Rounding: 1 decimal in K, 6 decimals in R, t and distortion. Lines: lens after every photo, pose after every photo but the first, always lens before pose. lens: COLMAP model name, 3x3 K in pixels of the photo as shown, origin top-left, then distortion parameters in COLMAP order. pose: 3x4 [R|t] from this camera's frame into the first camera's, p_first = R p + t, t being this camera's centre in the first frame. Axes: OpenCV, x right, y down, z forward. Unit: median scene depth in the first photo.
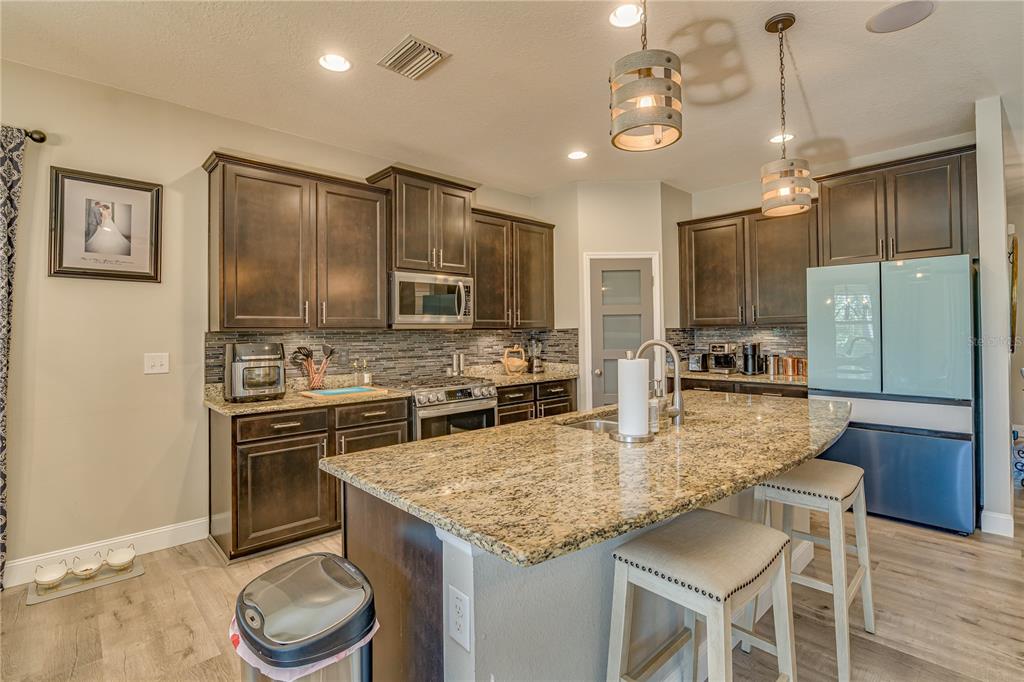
lens RADIAL K [[476.8, 0, 510.1], [0, 476.8, 336.4], [0, 0, 1]] dist [-0.011720, 0.001248]
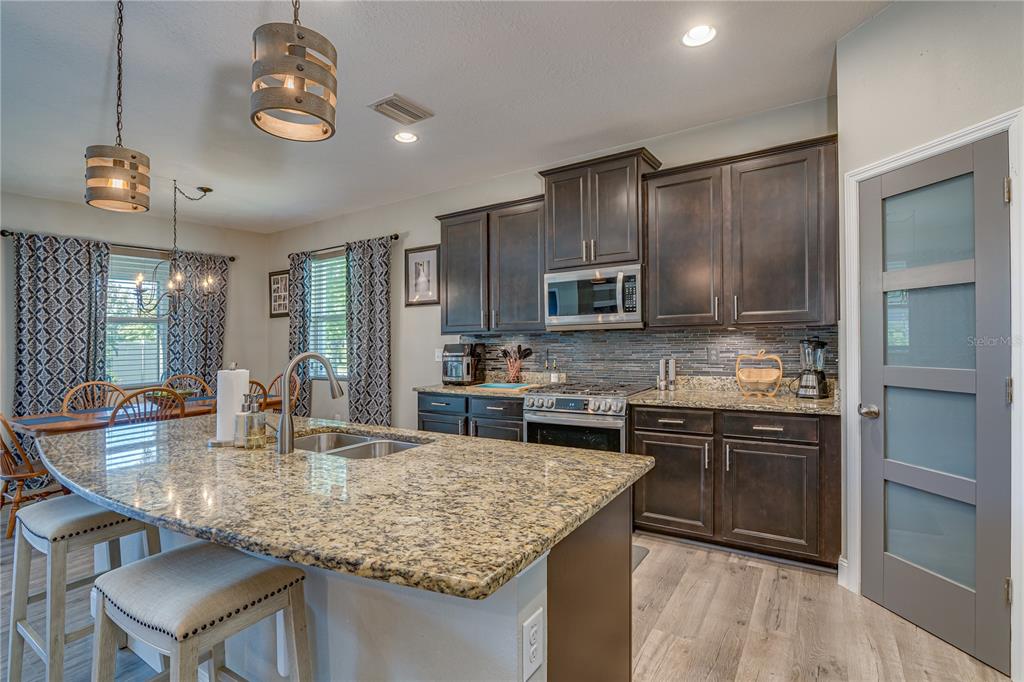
lens RADIAL K [[476.8, 0, 513.1], [0, 476.8, 340.7], [0, 0, 1]] dist [-0.011720, 0.001248]
pose [[0.257511, 0.009561, -0.966228, 0.674767], [0.014203, 0.999806, 0.013679, -0.009512], [0.966171, -0.017246, 0.257325, 0.627930]]
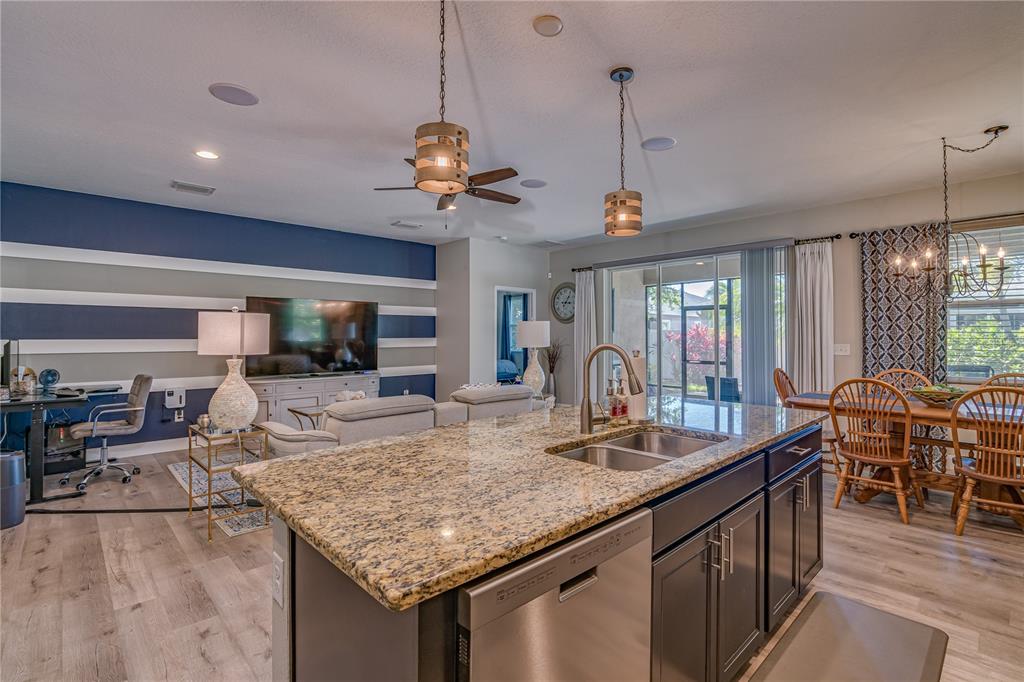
lens RADIAL K [[476.8, 0, 513.7], [0, 476.8, 315.0], [0, 0, 1]] dist [-0.011720, 0.001248]
pose [[-0.999212, 0.004431, -0.039436, 0.274170], [0.005666, 0.999495, -0.031271, -0.009277], [0.039277, -0.031470, -0.998733, 1.043375]]
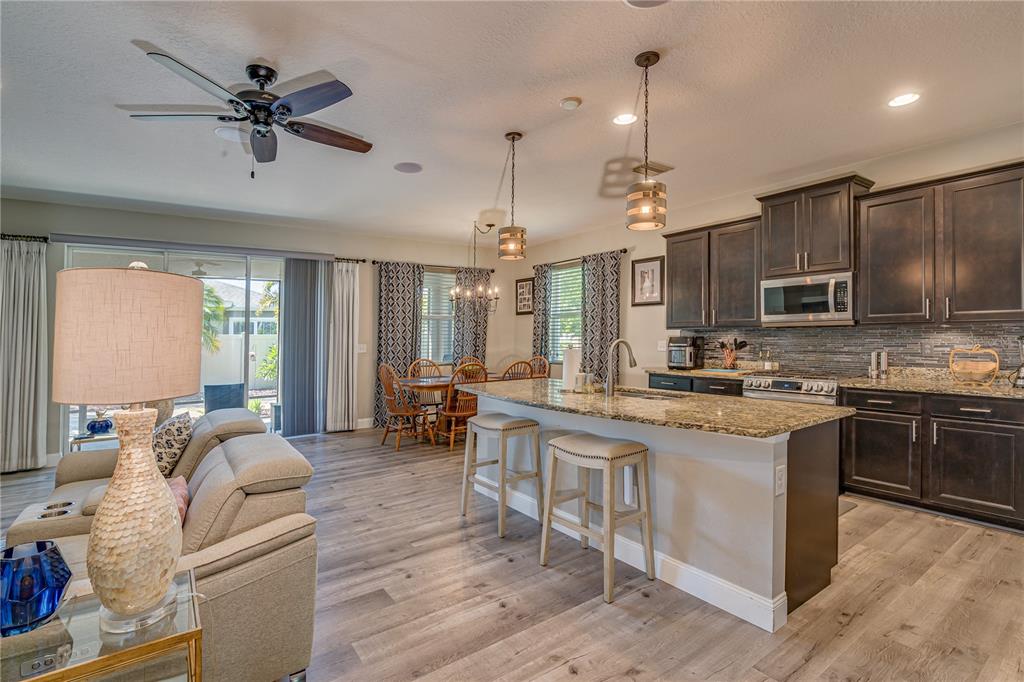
lens RADIAL K [[476.8, 0, 515.8], [0, 476.8, 330.0], [0, 0, 1]] dist [-0.011720, 0.001248]
pose [[-0.108966, 0.001618, -0.994044, 0.997566], [0.007677, 0.999970, 0.000787, -0.012871], [0.994016, -0.007546, -0.108975, 0.463314]]
